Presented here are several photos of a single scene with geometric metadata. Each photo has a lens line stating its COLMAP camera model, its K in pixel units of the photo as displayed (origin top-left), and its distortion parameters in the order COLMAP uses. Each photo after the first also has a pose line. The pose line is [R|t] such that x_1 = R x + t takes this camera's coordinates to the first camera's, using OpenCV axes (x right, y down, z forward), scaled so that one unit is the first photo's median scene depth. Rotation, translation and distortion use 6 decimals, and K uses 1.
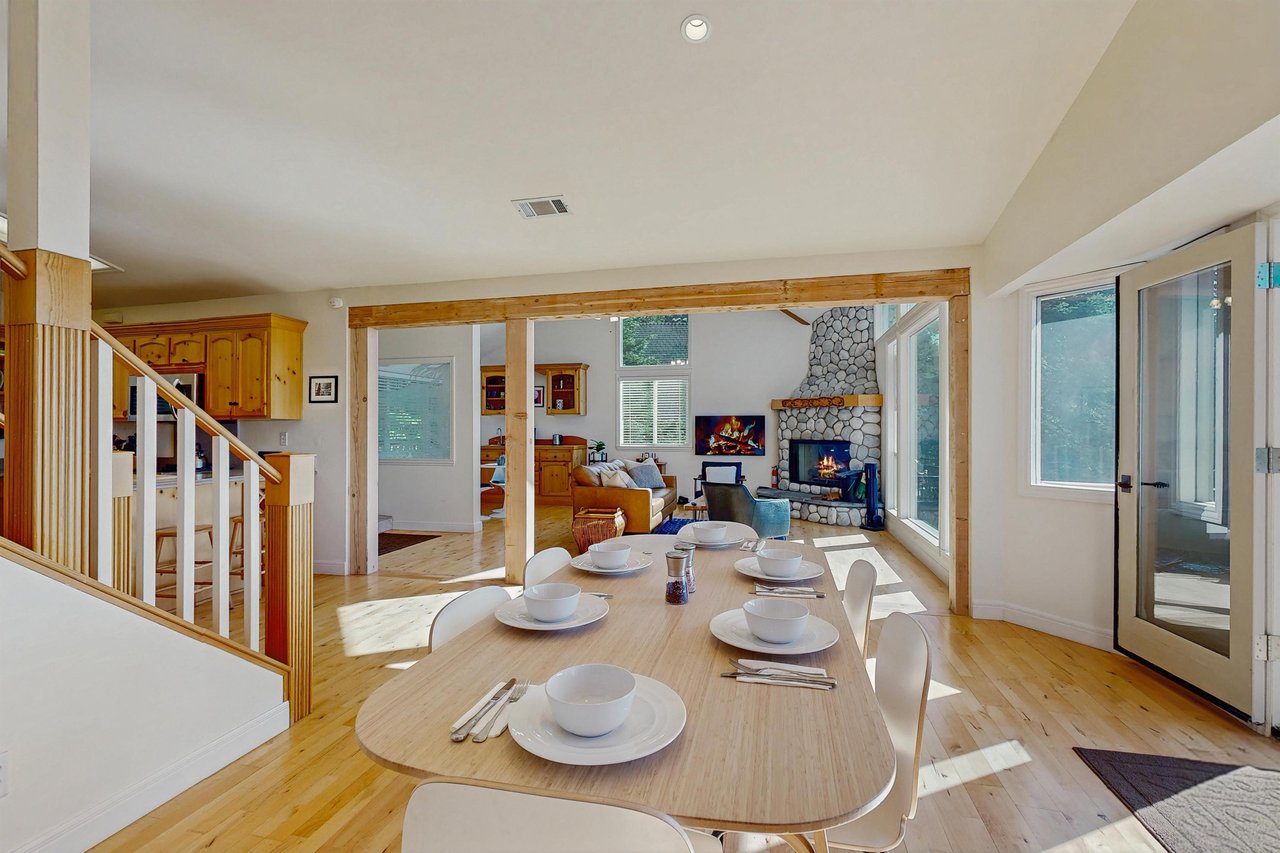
lens RADIAL K [[555.7, 0, 640.6], [0, 555.7, 425.9], [0, 0, 1]] dist [-0.002980, 0.002461]
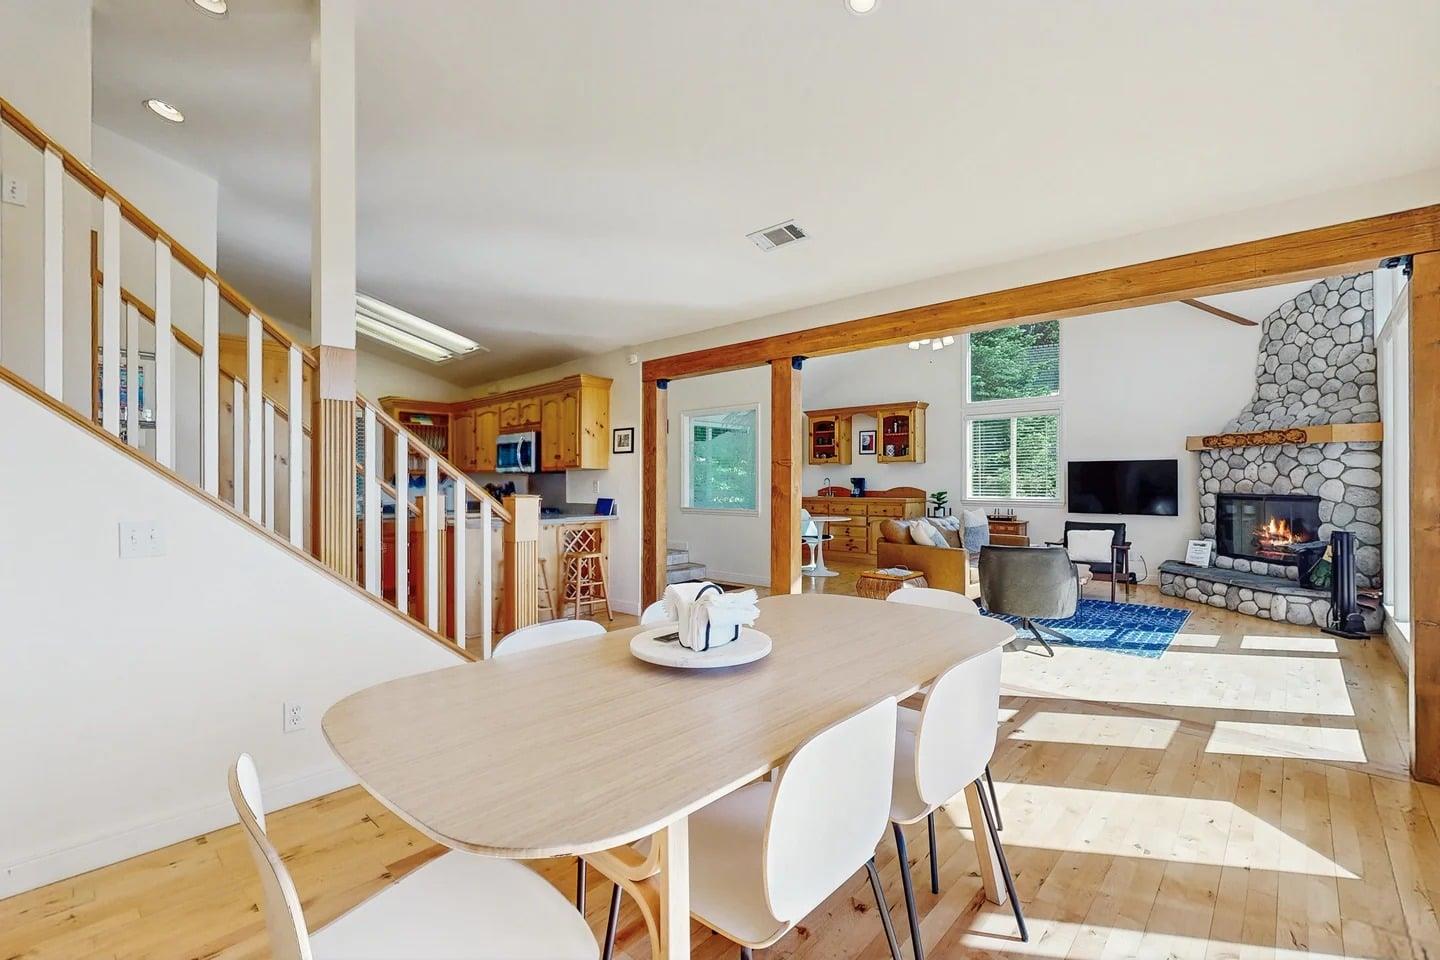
lens RADIAL K [[625.2, 0, 719.1], [0, 625.2, 479.9], [0, 0, 1]] dist [-0.002980, 0.002461]
pose [[0.877612, -0.000346, -0.479372, 0.107755], [0.002264, 0.999992, 0.003424, 0.003647], [0.479367, -0.004090, 0.877605, 0.017802]]
